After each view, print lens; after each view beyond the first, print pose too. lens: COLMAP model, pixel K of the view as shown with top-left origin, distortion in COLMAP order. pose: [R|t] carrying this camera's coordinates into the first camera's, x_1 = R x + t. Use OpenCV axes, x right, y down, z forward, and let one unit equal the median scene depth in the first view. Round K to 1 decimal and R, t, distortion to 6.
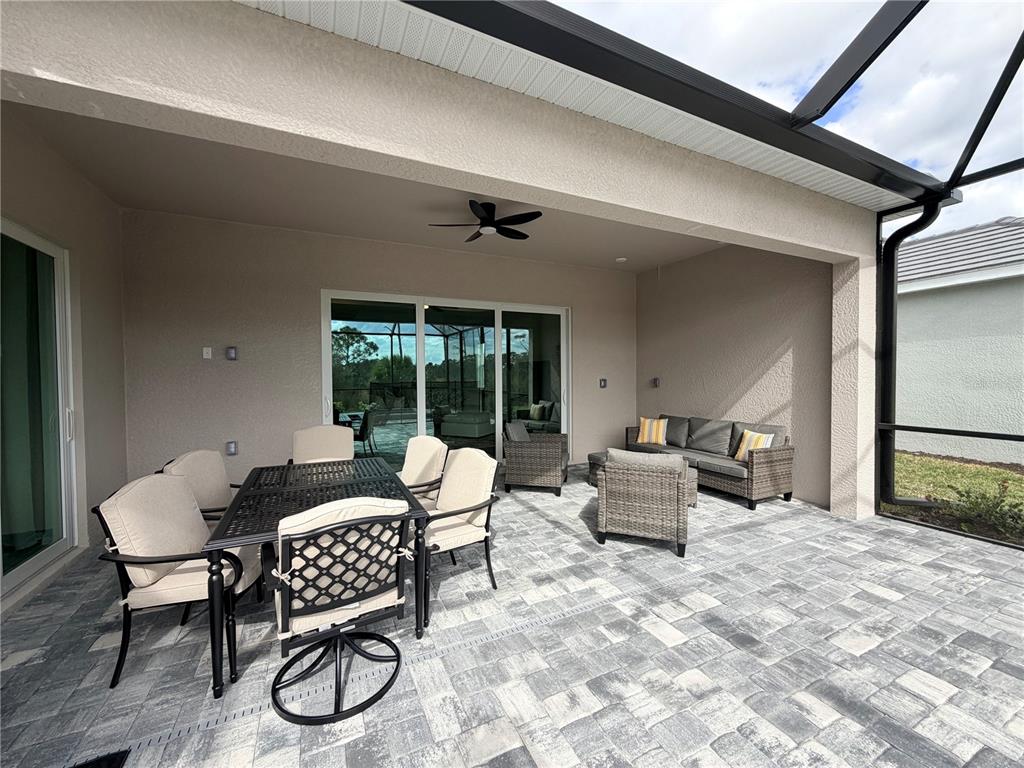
lens RADIAL K [[405.4, 0, 512.0], [0, 405.4, 384.0], [0, 0, 1]] dist [0.000414, 0.000082]
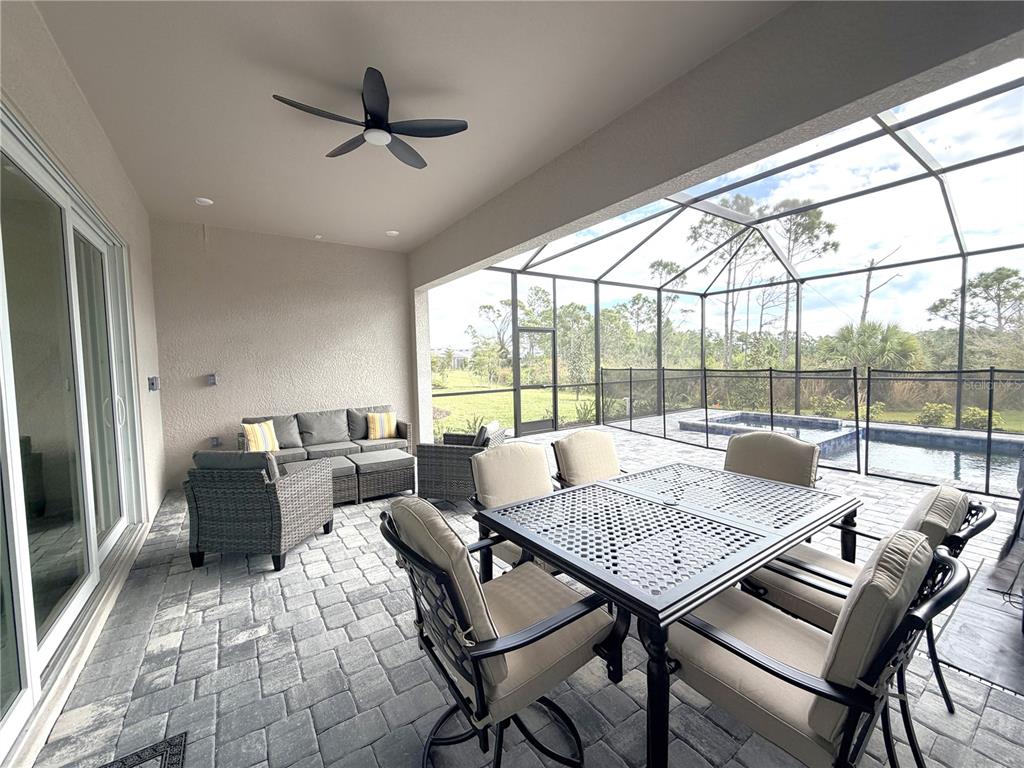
lens RADIAL K [[407.0, 0, 508.1], [0, 407.0, 382.4], [0, 0, 1]] dist [-0.000616, -0.000119]
pose [[-0.151331, -0.040456, 0.987655, -0.543073], [0.047747, 0.997697, 0.048183, -0.009560], [-0.987329, 0.054449, -0.149051, 0.668631]]
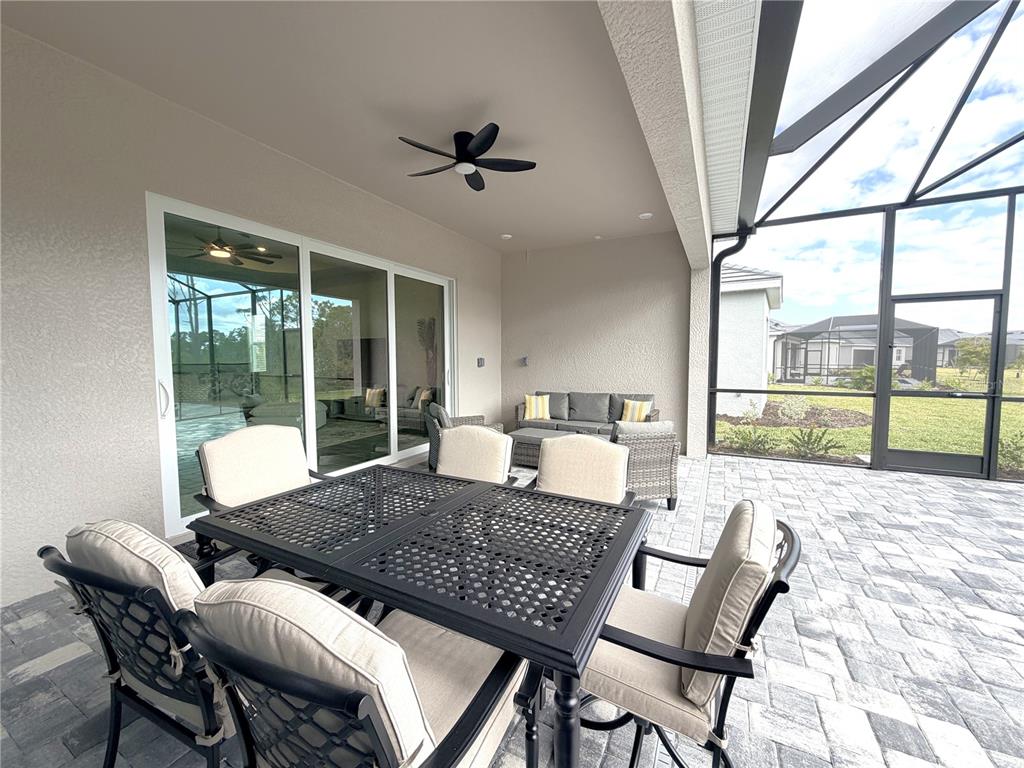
lens RADIAL K [[407.0, 0, 508.1], [0, 407.0, 382.4], [0, 0, 1]] dist [-0.000616, -0.000119]
pose [[0.804051, -0.031795, 0.593709, -0.354945], [0.011077, 0.999197, 0.038509, 0.011366], [-0.594457, -0.024386, 0.803758, 0.211402]]
